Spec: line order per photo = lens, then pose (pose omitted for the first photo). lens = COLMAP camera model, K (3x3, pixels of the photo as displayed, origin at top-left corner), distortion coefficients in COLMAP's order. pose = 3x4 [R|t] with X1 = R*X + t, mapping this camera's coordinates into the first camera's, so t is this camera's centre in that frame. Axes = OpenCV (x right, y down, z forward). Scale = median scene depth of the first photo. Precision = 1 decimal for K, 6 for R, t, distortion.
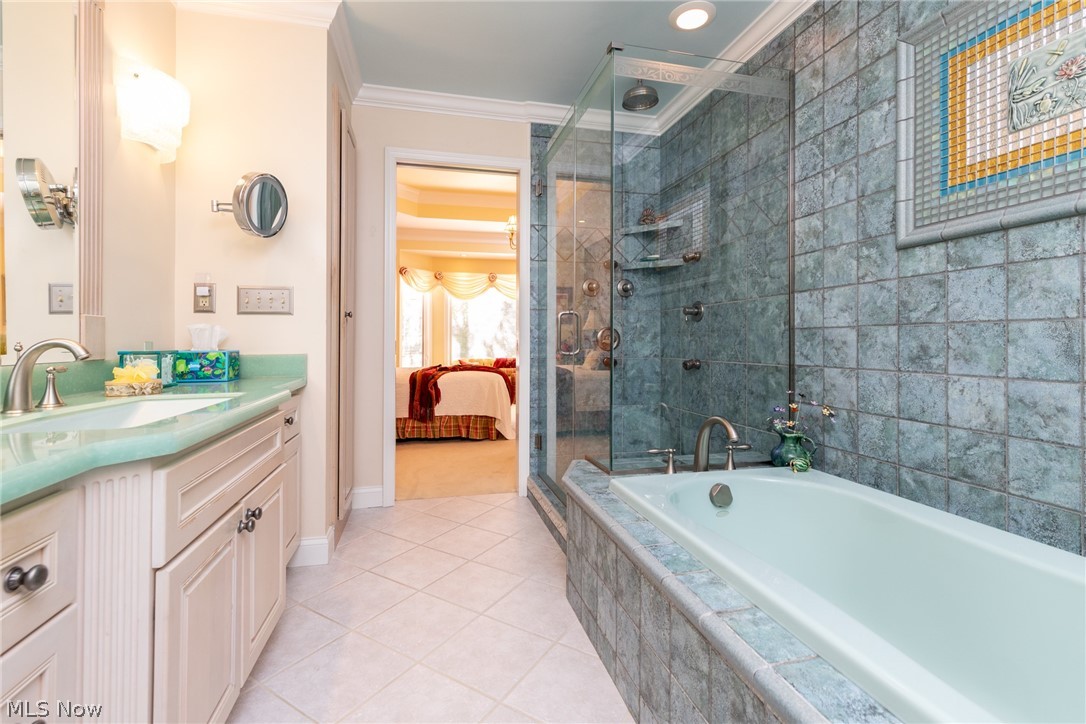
lens RADIAL K [[467.0, 0, 542.5], [0, 467.0, 335.5], [0, 0, 1]] dist [0.005416, -0.001206]
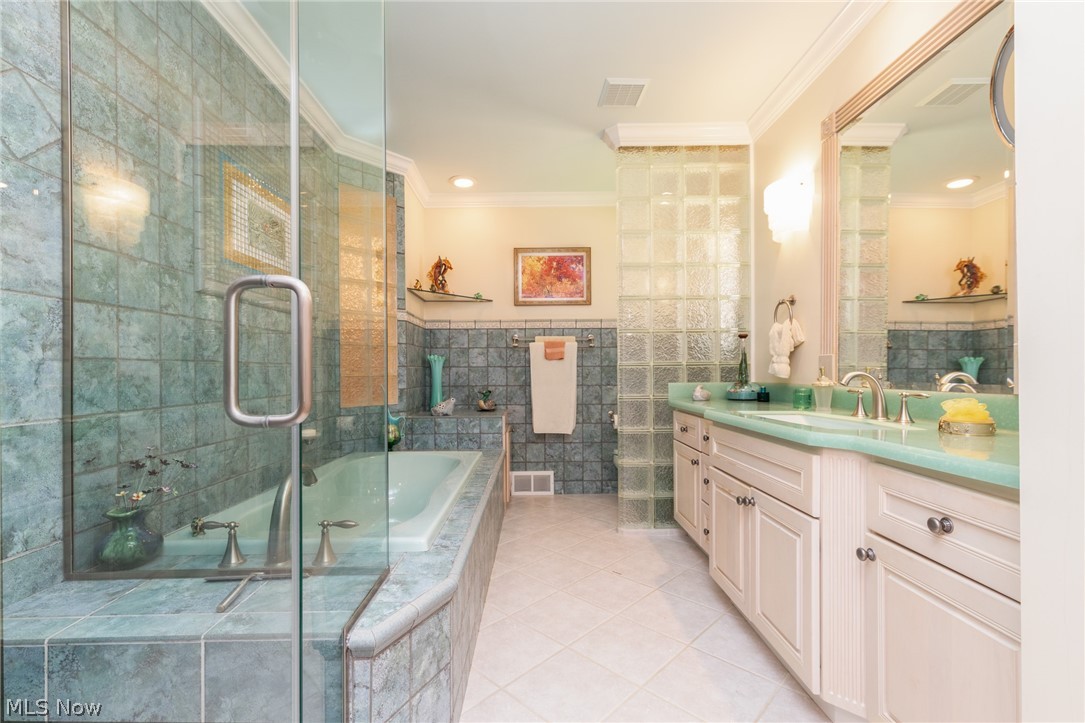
lens RADIAL K [[466.6, 0, 543.7], [0, 466.6, 367.3], [0, 0, 1]] dist [0.005416, -0.001206]
pose [[-0.974867, 0.006217, 0.222700, -0.241381], [0.001840, 0.999801, -0.019857, 0.013394], [-0.222779, -0.018948, -0.974685, 1.721204]]
